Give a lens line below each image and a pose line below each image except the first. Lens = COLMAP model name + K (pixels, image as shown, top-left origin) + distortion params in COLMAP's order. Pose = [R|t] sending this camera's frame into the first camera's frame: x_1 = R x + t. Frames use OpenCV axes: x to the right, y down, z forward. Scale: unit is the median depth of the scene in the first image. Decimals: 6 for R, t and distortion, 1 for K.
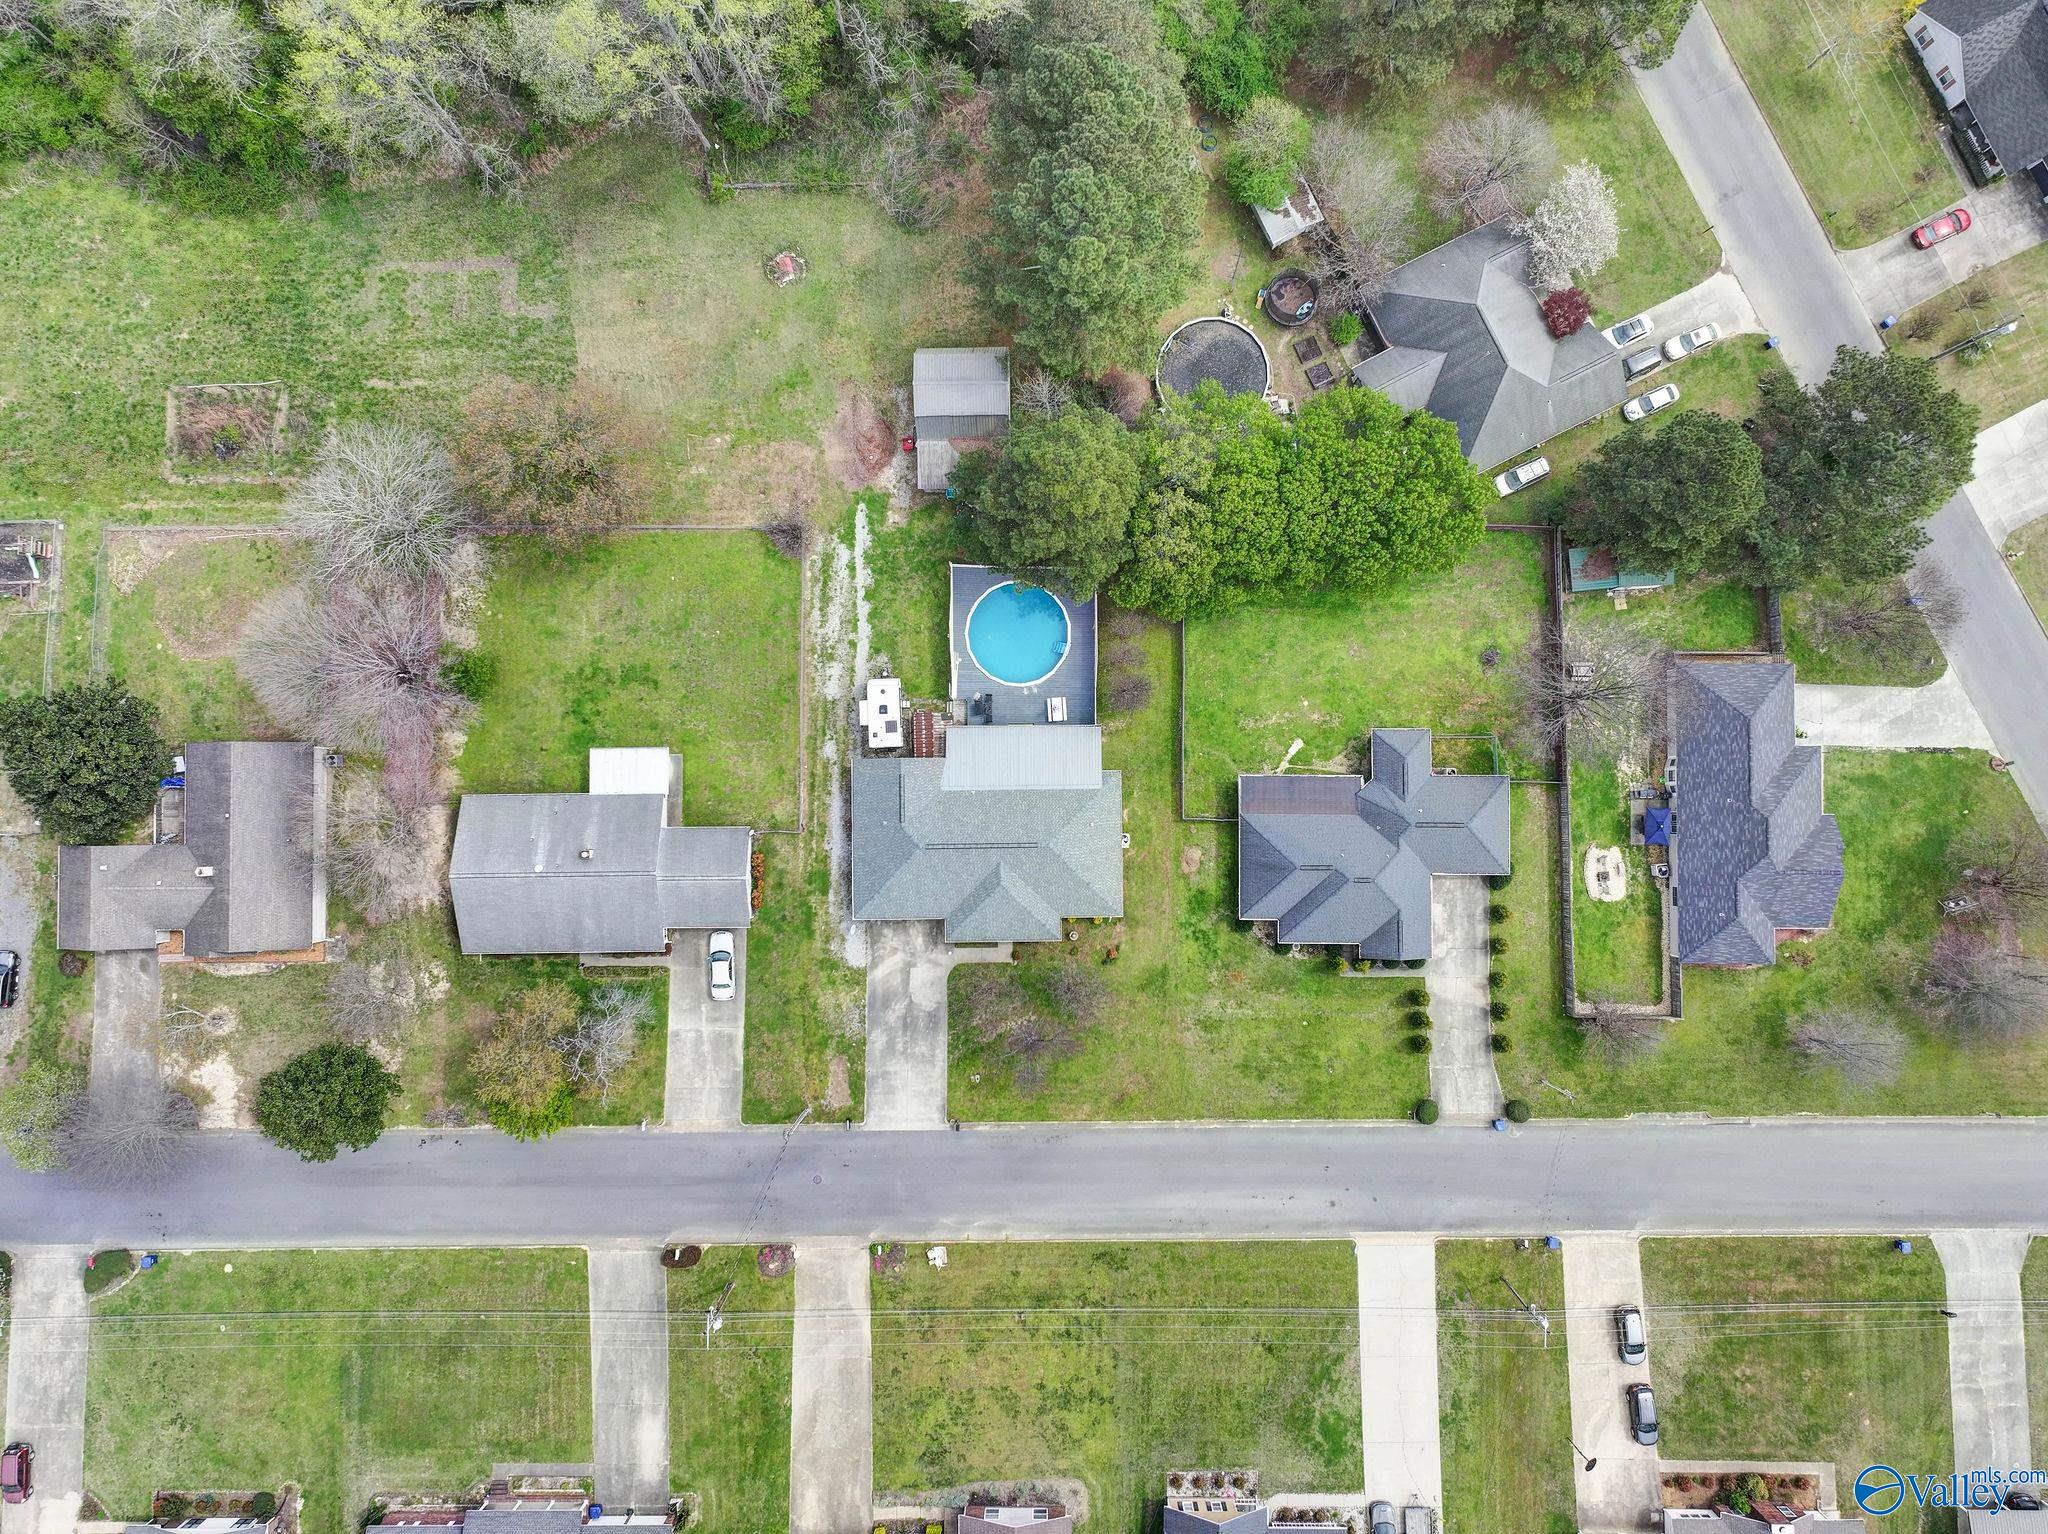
lens RADIAL K [[1454.2, 0, 1025.5], [0, 1454.2, 766.1], [0, 0, 1]] dist [0.004501, 0.006456]
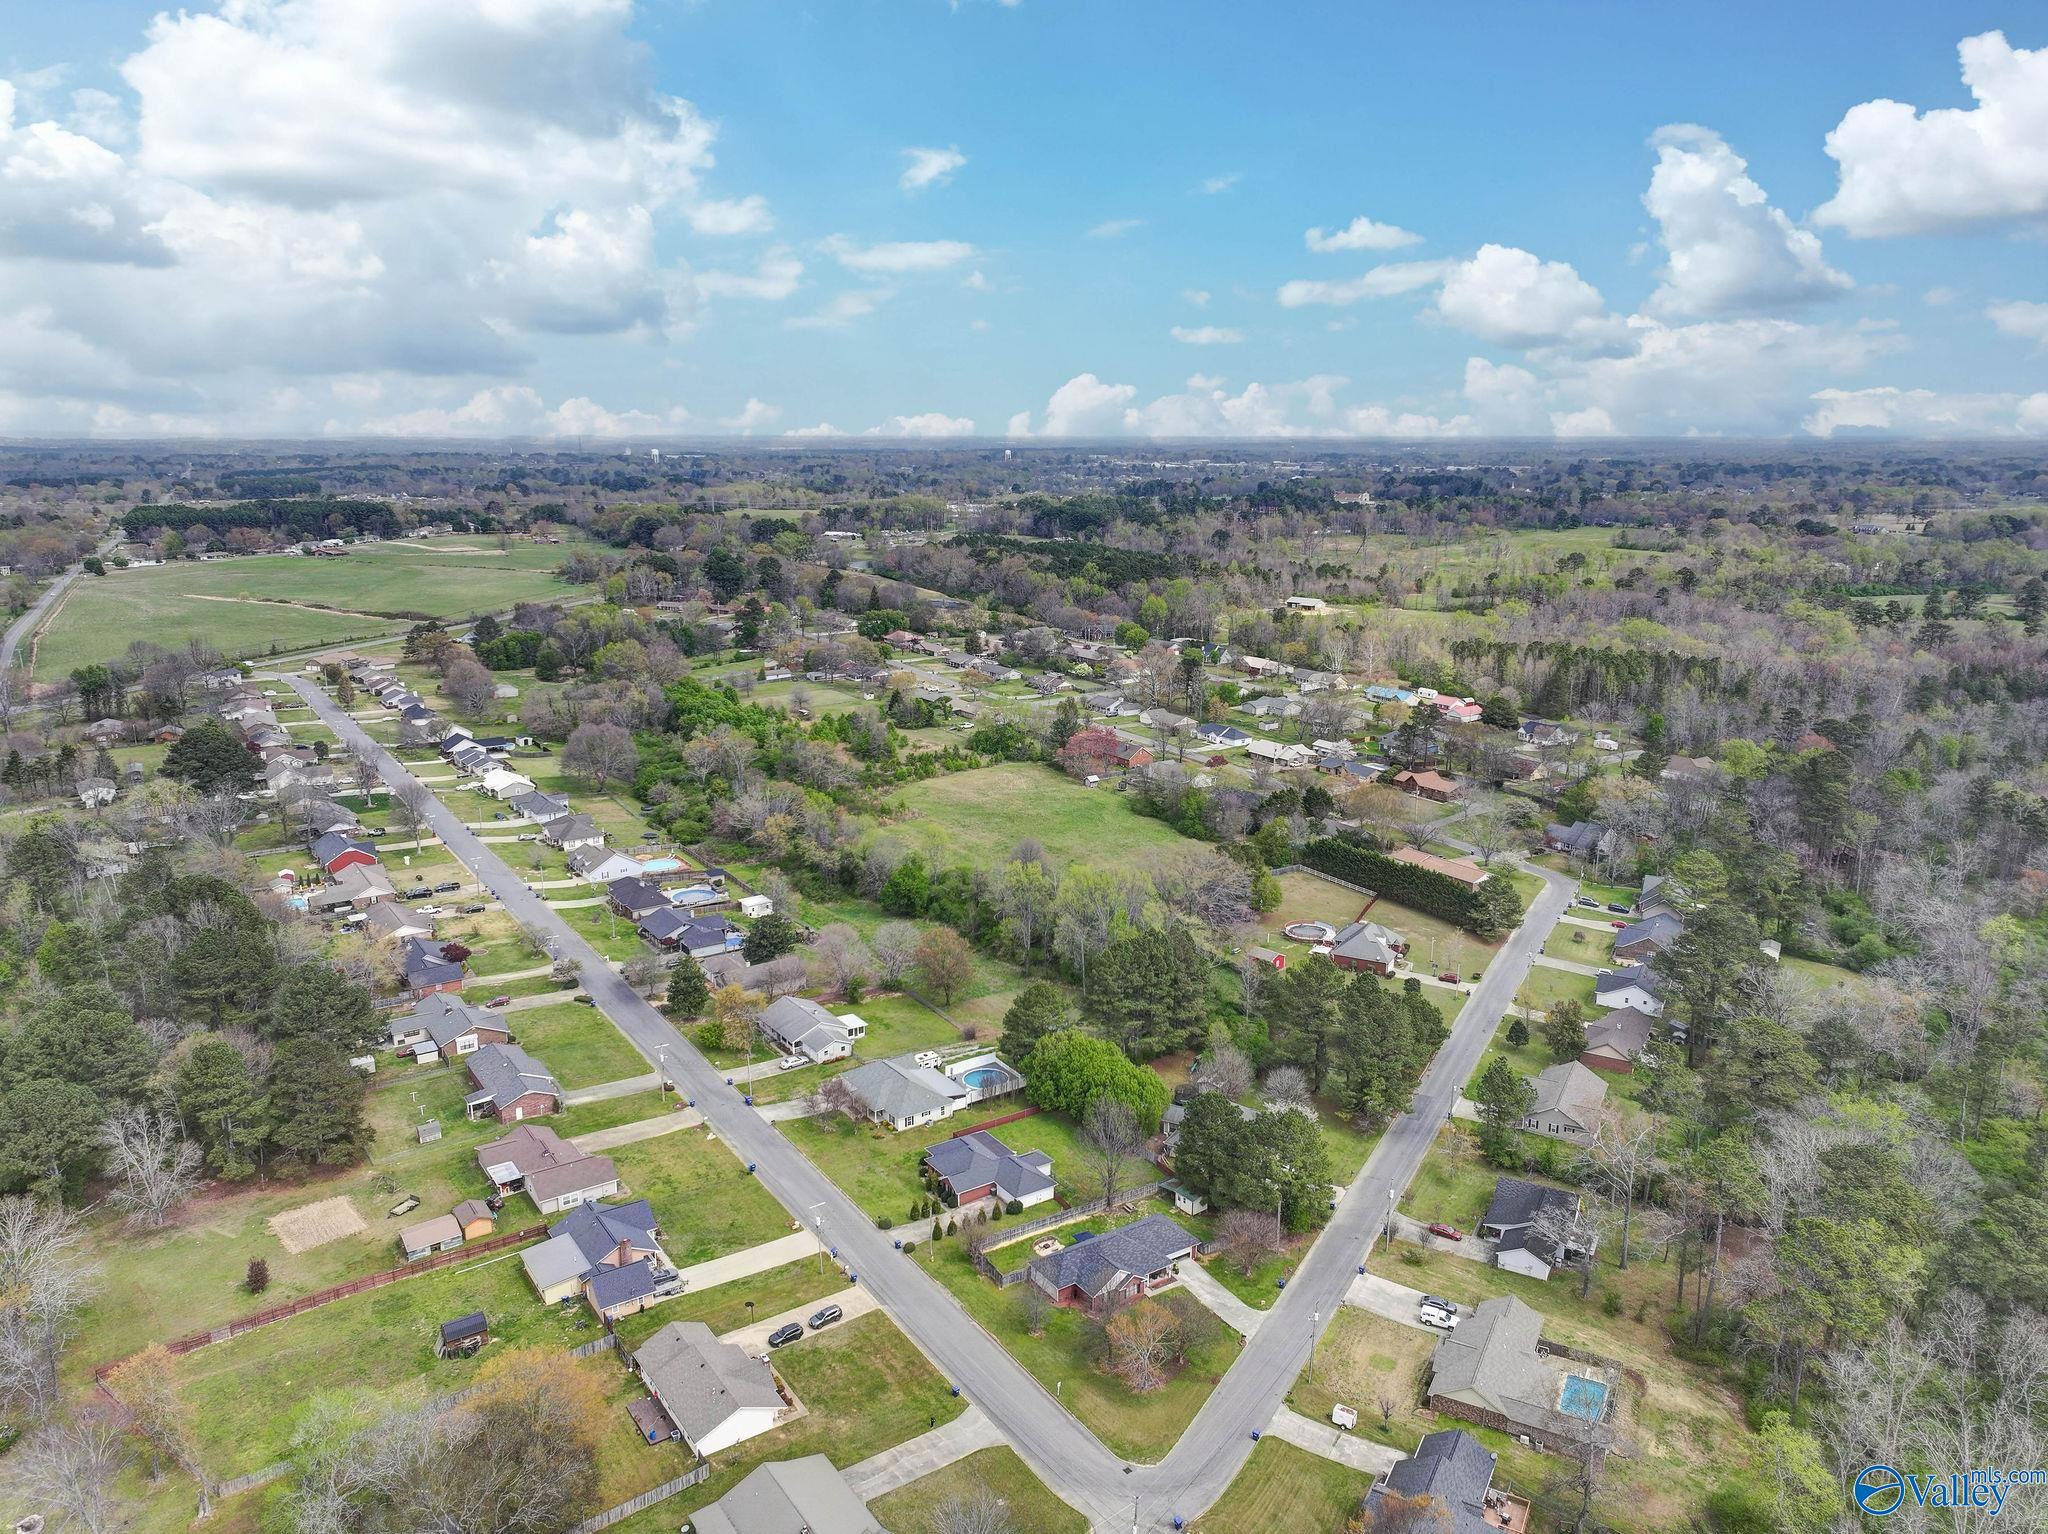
lens RADIAL K [[1454.2, 0, 1018.7], [0, 1454.2, 770.0], [0, 0, 1]] dist [0.004501, 0.006456]
pose [[0.553077, 0.208686, -0.806570, 1.745518], [-0.833031, 0.153462, -0.531516, 0.992568], [0.012858, 0.965867, 0.258718, -0.037866]]
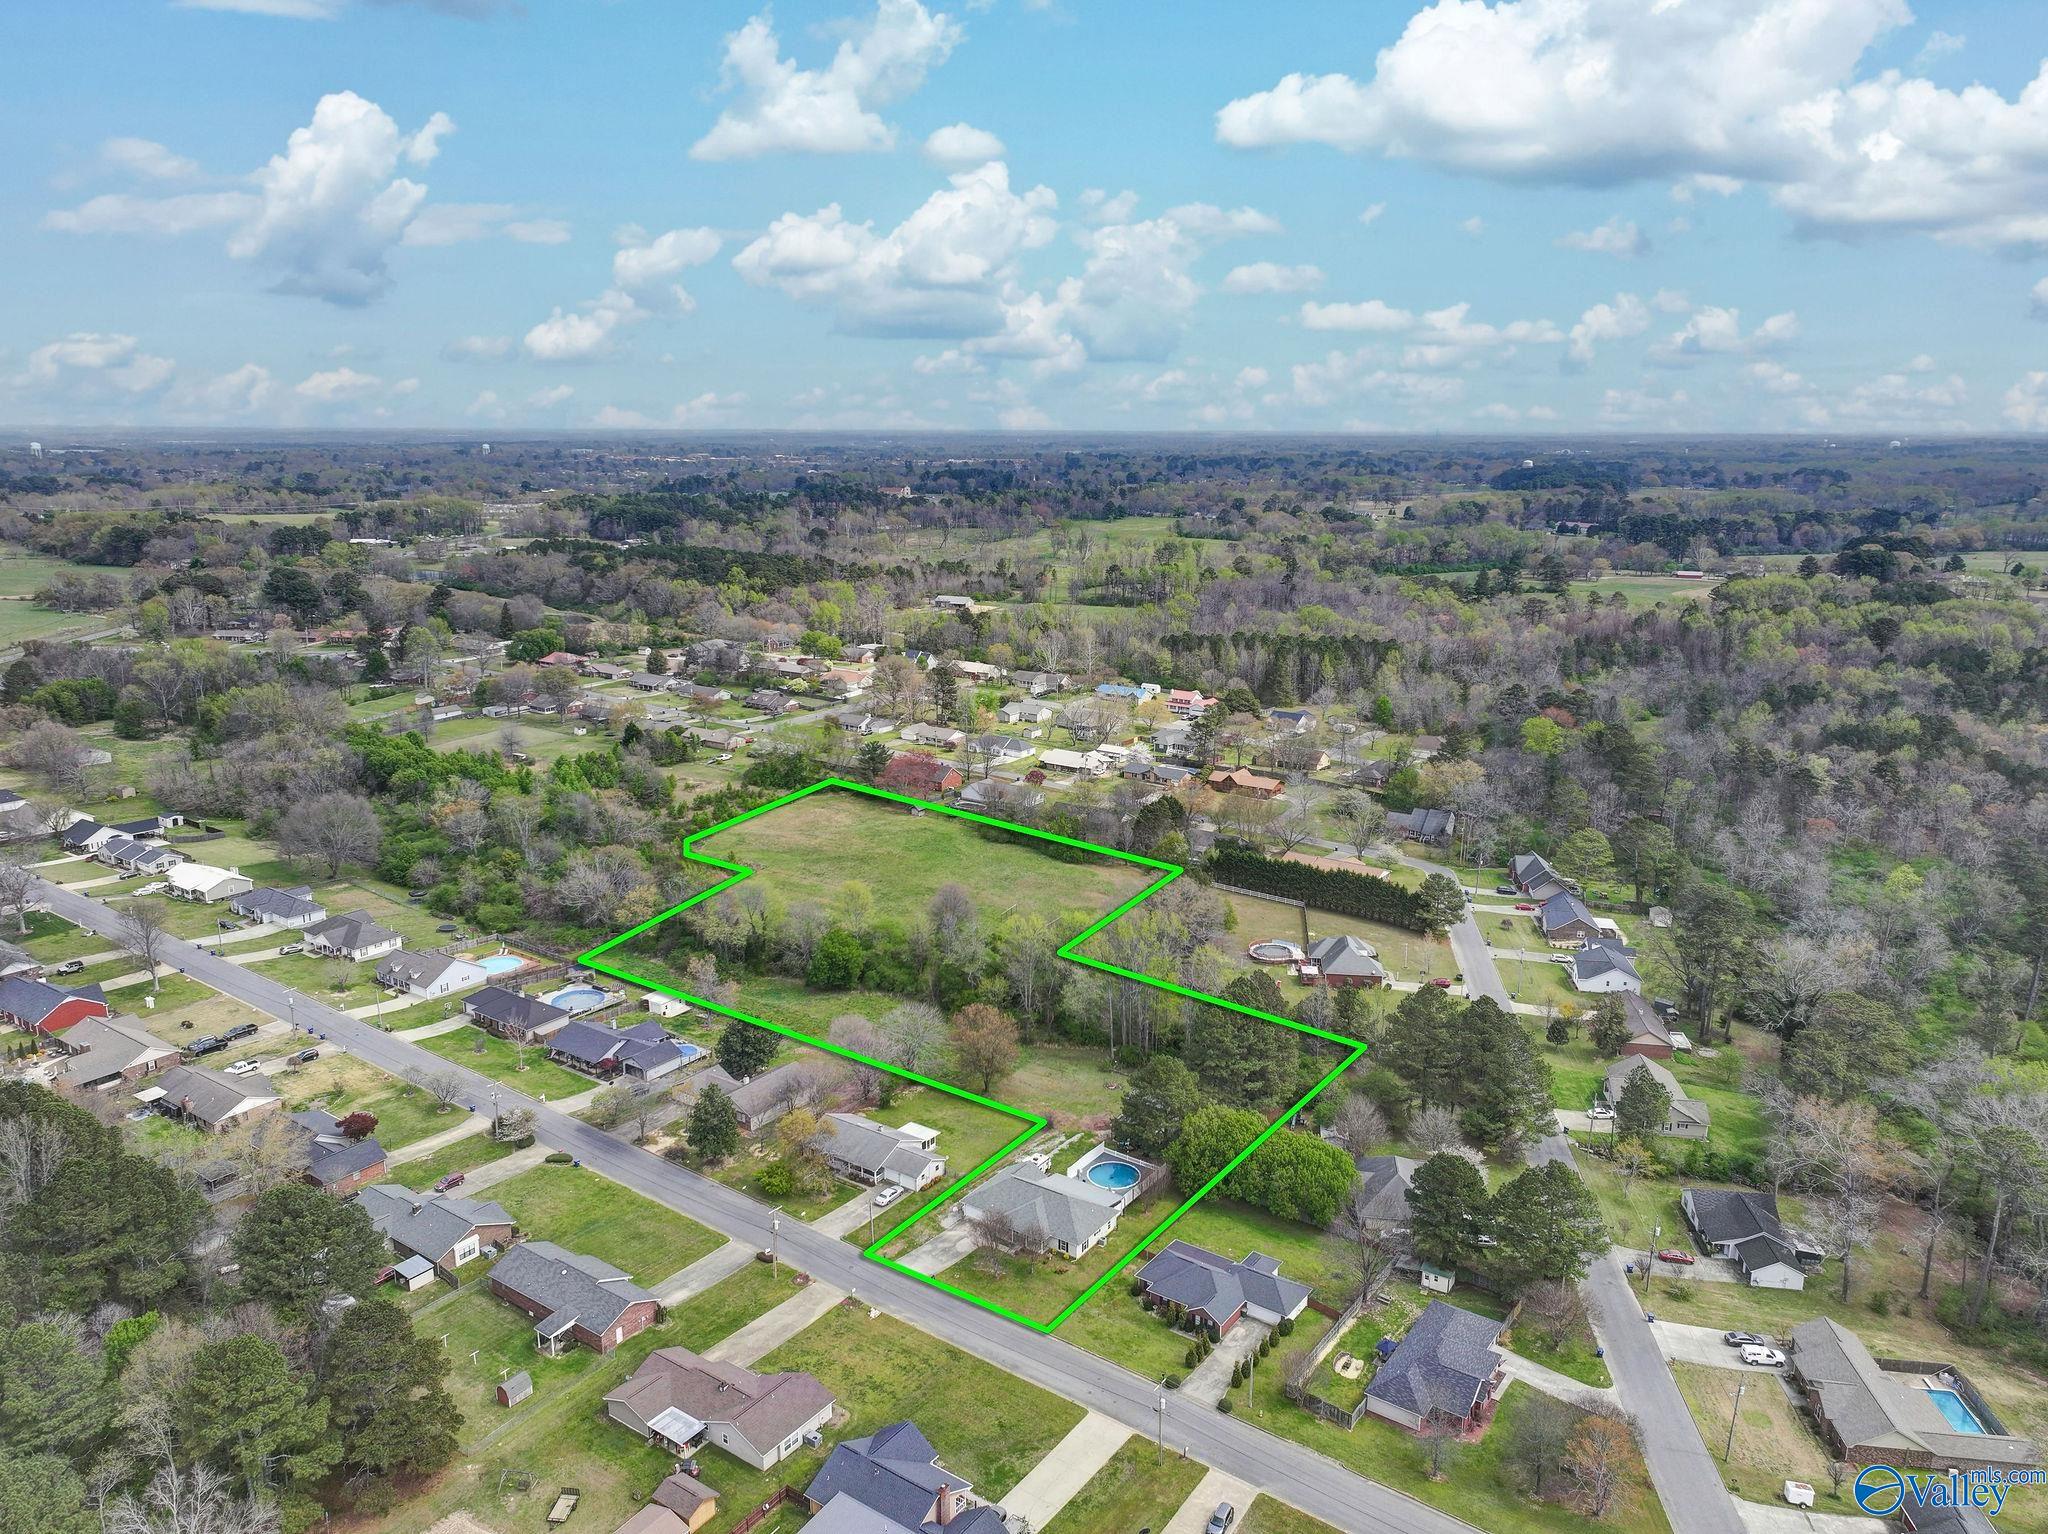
lens RADIAL K [[1454.2, 0, 1026.9], [0, 1454.2, 766.4], [0, 0, 1]] dist [0.004501, 0.006456]
pose [[0.814426, 0.154244, -0.559392, 0.919081], [-0.580264, 0.212921, -0.786104, 1.413580], [-0.002145, 0.964818, 0.262910, -0.046154]]
